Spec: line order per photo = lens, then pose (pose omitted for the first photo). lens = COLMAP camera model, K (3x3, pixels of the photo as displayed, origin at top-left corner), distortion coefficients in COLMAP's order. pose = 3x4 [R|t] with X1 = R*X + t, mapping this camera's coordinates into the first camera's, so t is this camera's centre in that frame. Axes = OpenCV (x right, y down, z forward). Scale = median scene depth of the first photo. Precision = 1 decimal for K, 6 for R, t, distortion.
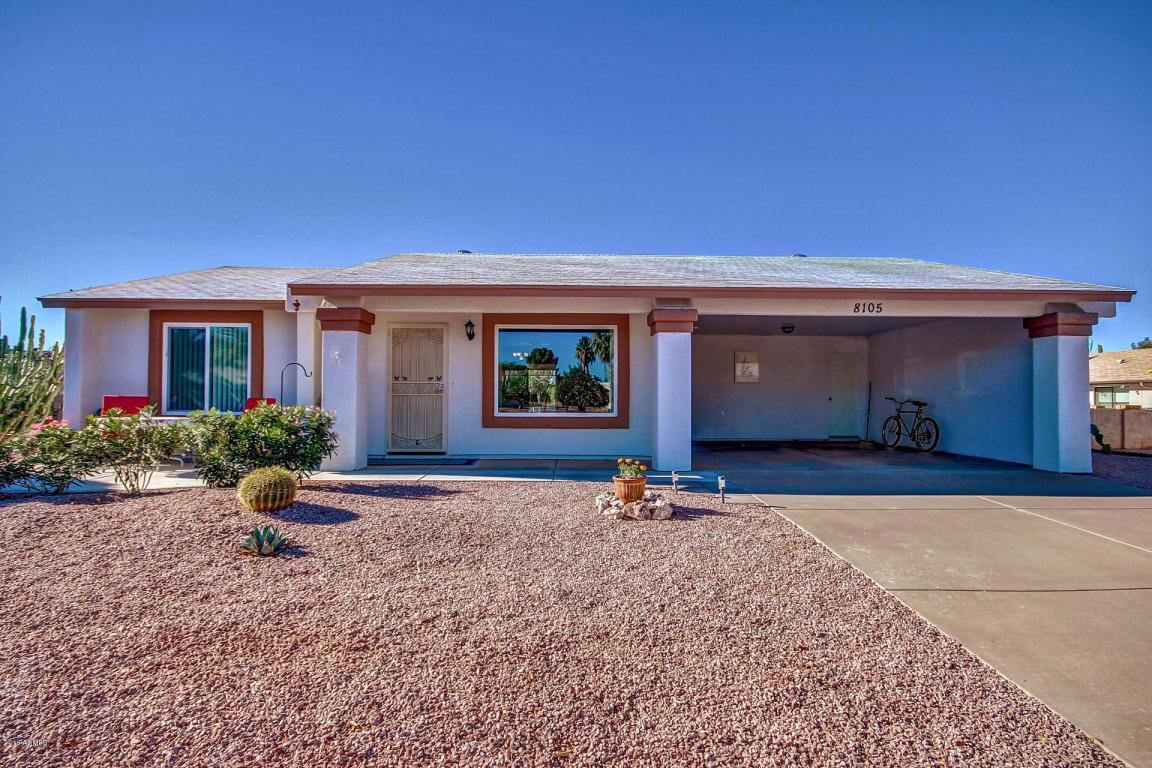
lens RADIAL K [[576.6, 0, 570.8], [0, 576.6, 386.8], [0, 0, 1]] dist [0.000682, 0.000758]
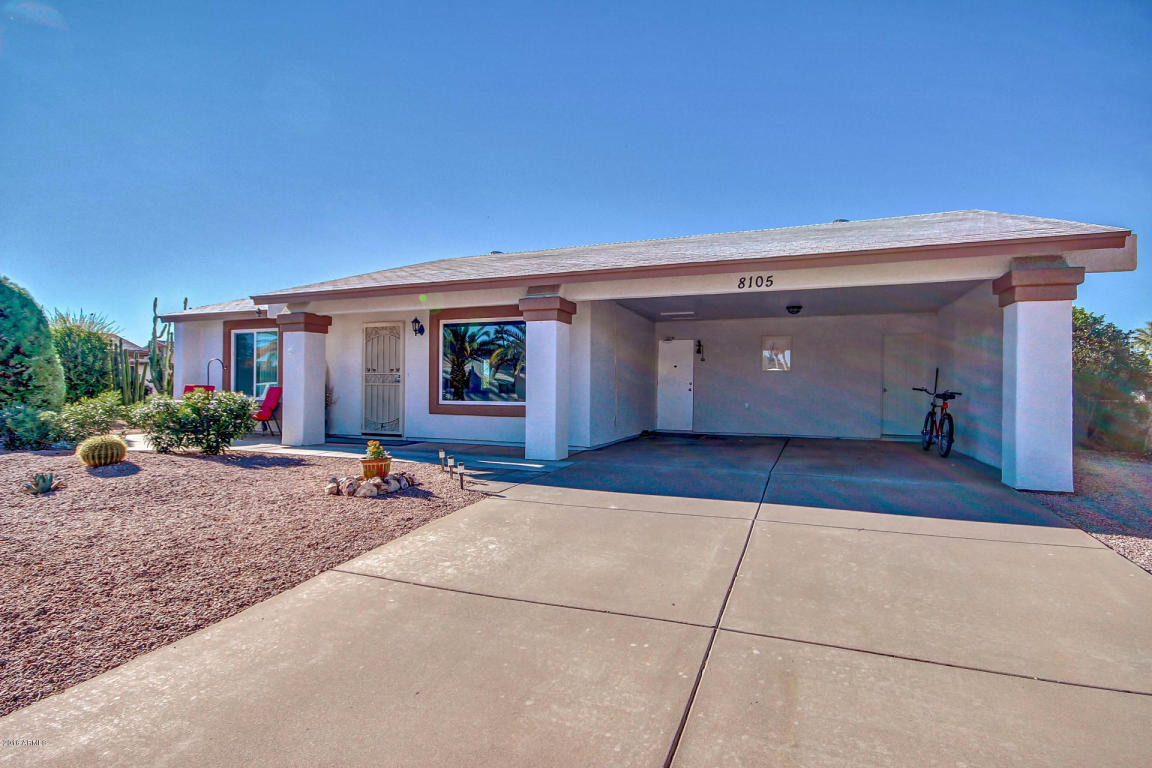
lens RADIAL K [[576.6, 0, 569.5], [0, 576.6, 388.2], [0, 0, 1]] dist [0.000682, 0.000758]
pose [[0.917000, 0.002631, -0.398878, 0.541480], [0.002981, 0.999905, 0.013448, 0.007369], [0.398876, -0.013521, 0.916905, 0.092930]]
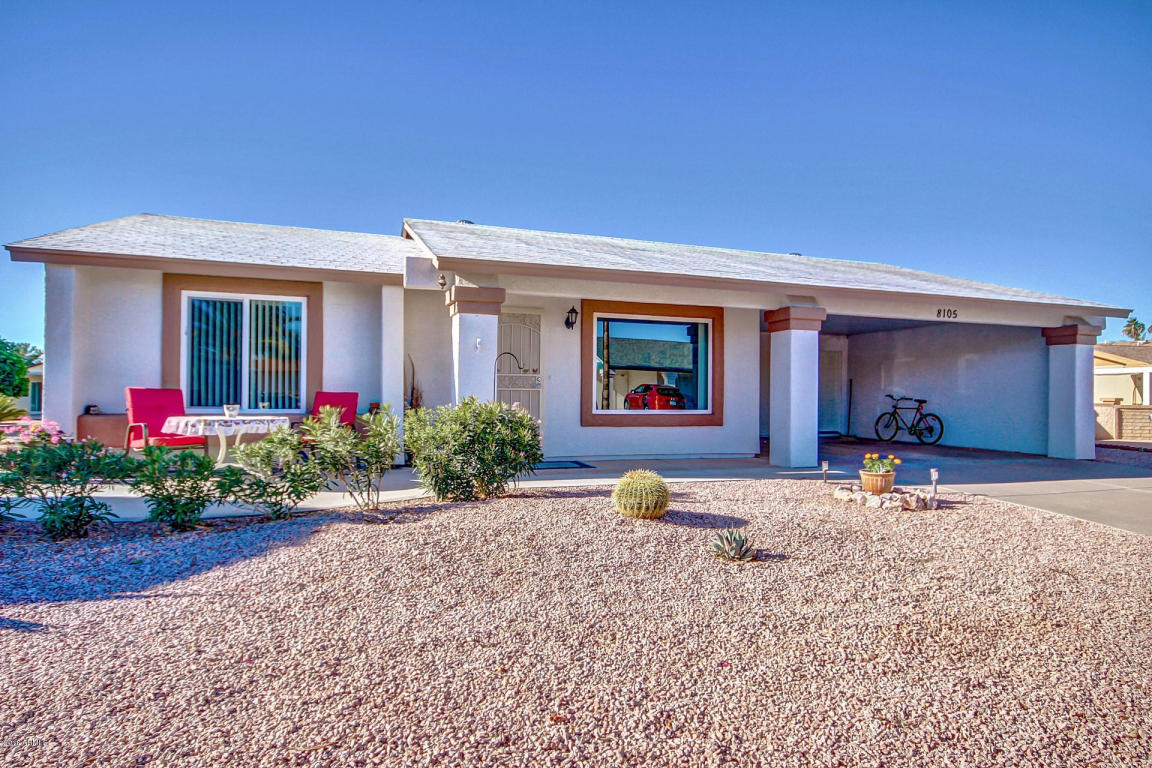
lens RADIAL K [[660.9, 0, 572.5], [0, 660.9, 384.2], [0, 0, 1]] dist [0.003628, 0.002347]
pose [[0.951175, 0.010818, 0.308461, -0.490886], [-0.013150, 0.999899, 0.005480, -0.000322], [-0.308371, -0.009269, 0.951221, 0.019809]]
